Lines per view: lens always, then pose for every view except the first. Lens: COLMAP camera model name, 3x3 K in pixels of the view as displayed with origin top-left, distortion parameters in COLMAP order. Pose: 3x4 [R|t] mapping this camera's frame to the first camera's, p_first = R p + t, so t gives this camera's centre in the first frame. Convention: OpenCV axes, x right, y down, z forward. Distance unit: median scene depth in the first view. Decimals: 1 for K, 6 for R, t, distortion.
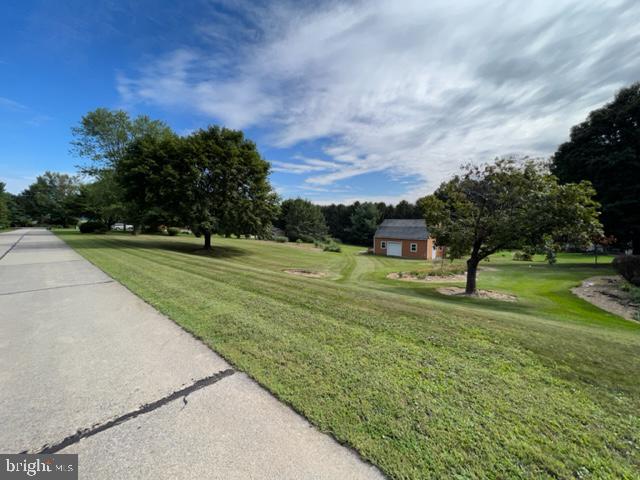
lens RADIAL K [[255.7, 0, 321.0], [0, 255.7, 243.0], [0, 0, 1]] dist [-0.000650, 0.000022]
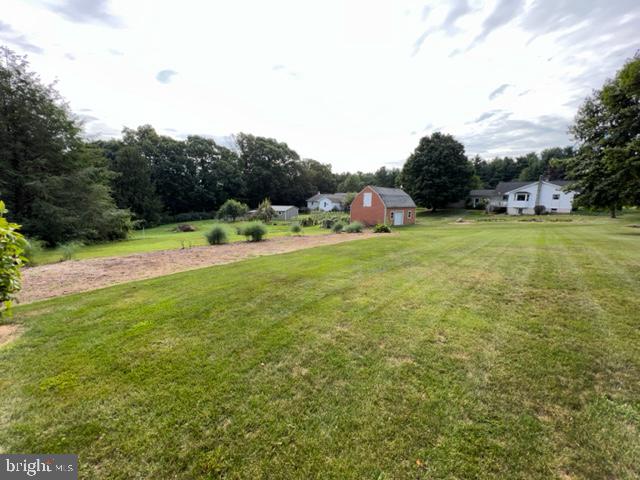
lens RADIAL K [[254.2, 0, 320.0], [0, 254.2, 240.0], [0, 0, 1]] dist [-0.006368, 0.000234]
pose [[-0.057523, -0.159558, 0.985511, -0.638848], [0.054419, 0.985177, 0.162680, -0.065623], [-0.996860, 0.062988, -0.047988, 1.293334]]
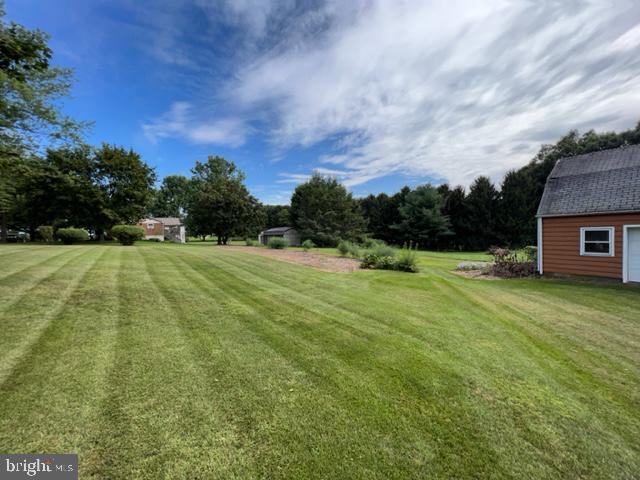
lens RADIAL K [[255.7, 0, 321.0], [0, 255.7, 243.0], [0, 0, 1]] dist [-0.000650, 0.000022]
pose [[0.988645, -0.044626, -0.143490, 0.007771], [0.041335, 0.998811, -0.025839, 0.004359], [0.144472, 0.019615, 0.989314, 0.700571]]
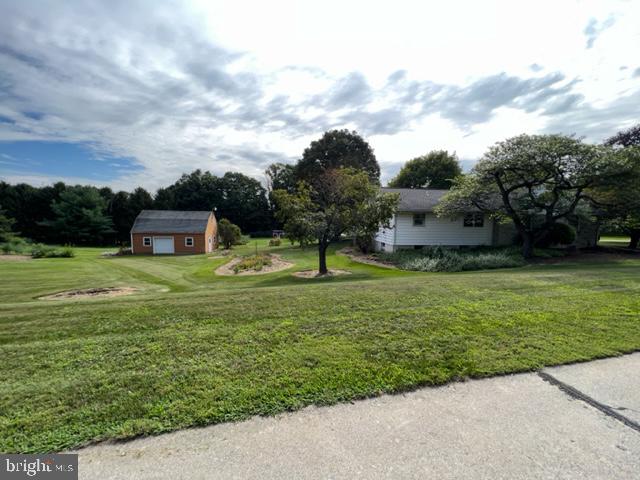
lens RADIAL K [[255.7, 0, 321.0], [0, 255.7, 243.0], [0, 0, 1]] dist [-0.000650, 0.000022]
pose [[0.562200, -0.075261, 0.823569, -0.113506], [0.051456, 0.997104, 0.055994, -0.004856], [-0.825399, 0.010898, 0.564445, 0.084017]]
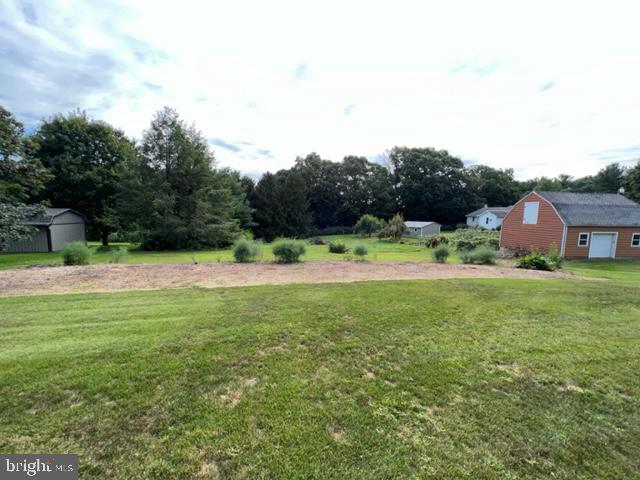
lens RADIAL K [[255.0, 0, 320.0], [0, 255.0, 240.0], [0, 0, 1]] dist [-0.001173, -0.000583]
pose [[0.550764, -0.083236, 0.830500, -0.479656], [0.049640, 0.996520, 0.066955, -0.052518], [-0.833183, 0.004350, 0.552980, 1.151043]]
